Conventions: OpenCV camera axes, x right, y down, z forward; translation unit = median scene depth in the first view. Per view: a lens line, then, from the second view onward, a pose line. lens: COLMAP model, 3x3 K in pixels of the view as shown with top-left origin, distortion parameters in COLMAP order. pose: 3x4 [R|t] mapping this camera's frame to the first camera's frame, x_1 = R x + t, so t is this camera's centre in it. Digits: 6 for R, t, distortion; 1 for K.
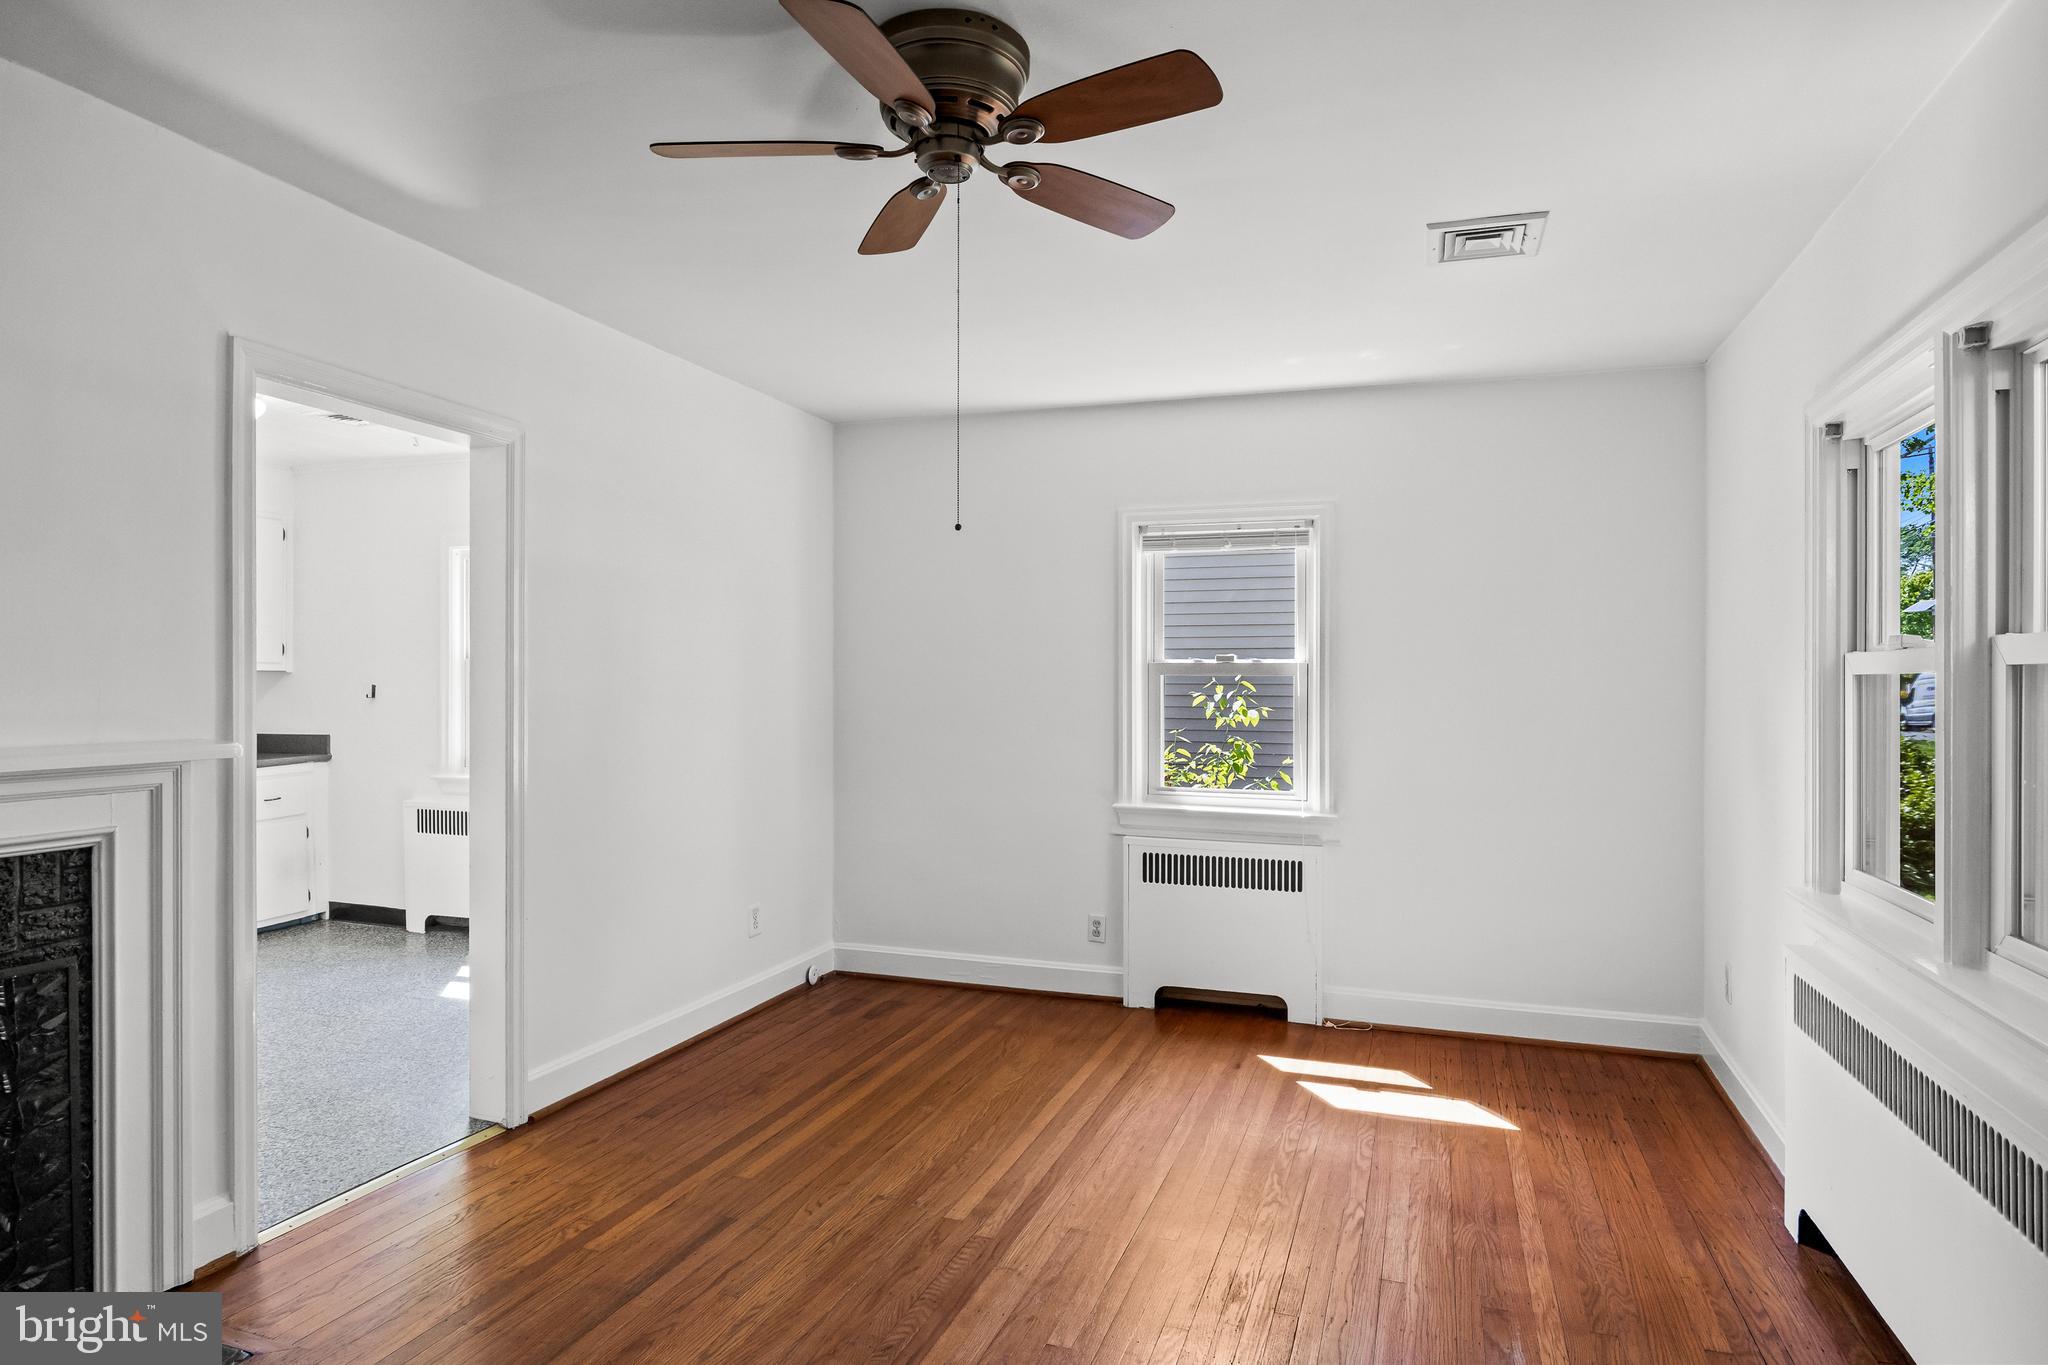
lens RADIAL K [[1194.6, 0, 1024.0], [0, 1194.6, 682.5], [0, 0, 1]] dist [0.003946, 0.000814]
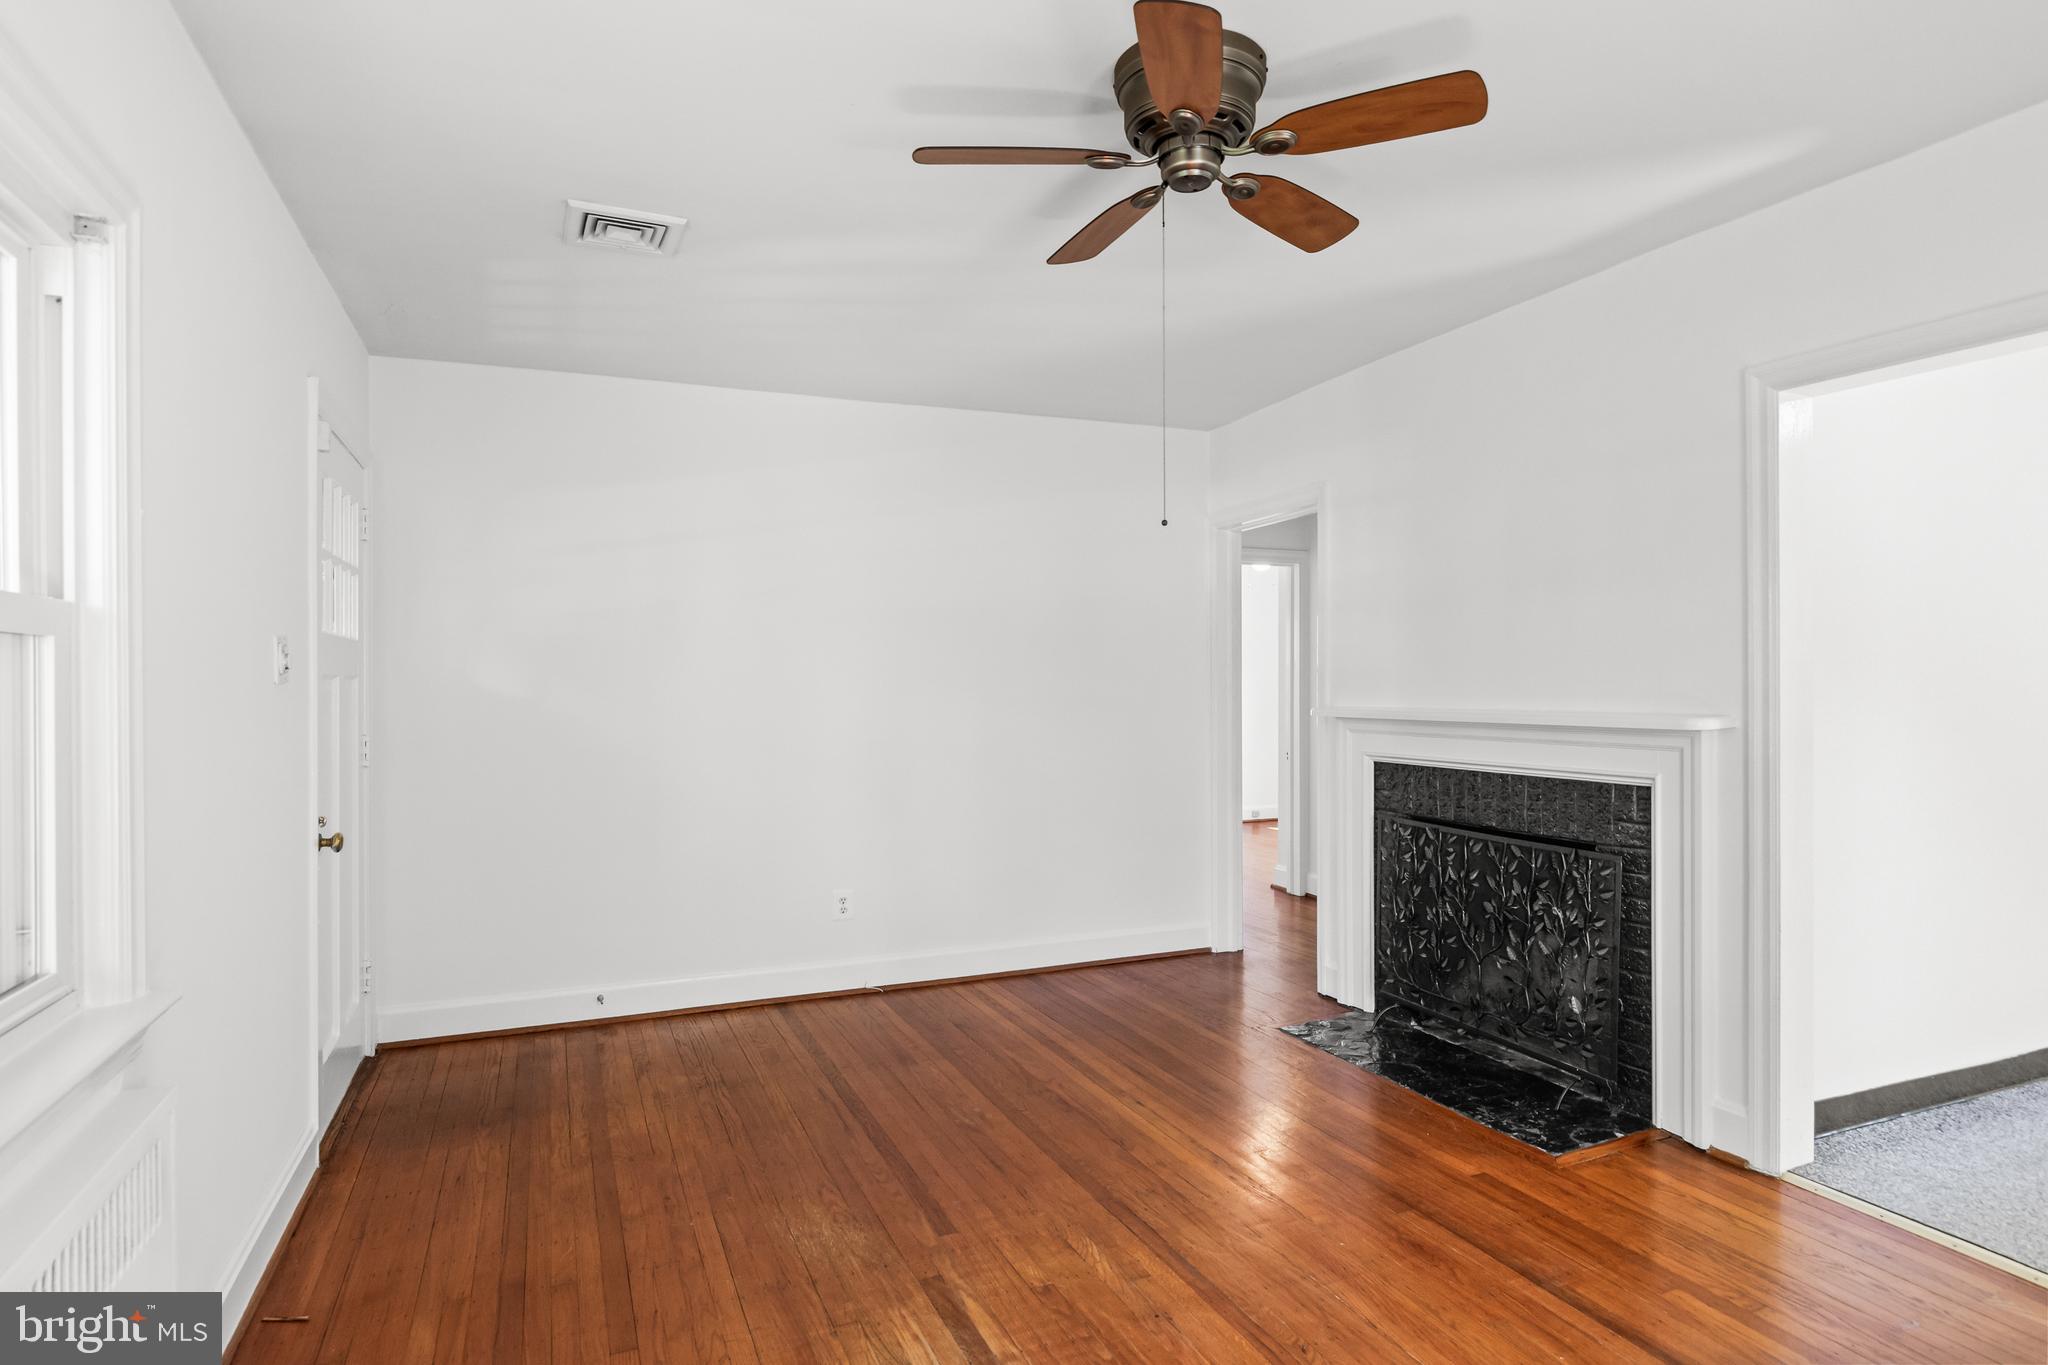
lens RADIAL K [[1136.1, 0, 1031.6], [0, 1136.1, 667.6], [0, 0, 1]] dist [-0.000811, -0.000578]
pose [[-0.742074, -0.000898, -0.670317, 0.591635], [0.006574, 0.999941, -0.008618, 0.004881], [0.670285, -0.010802, -0.742025, 1.357949]]
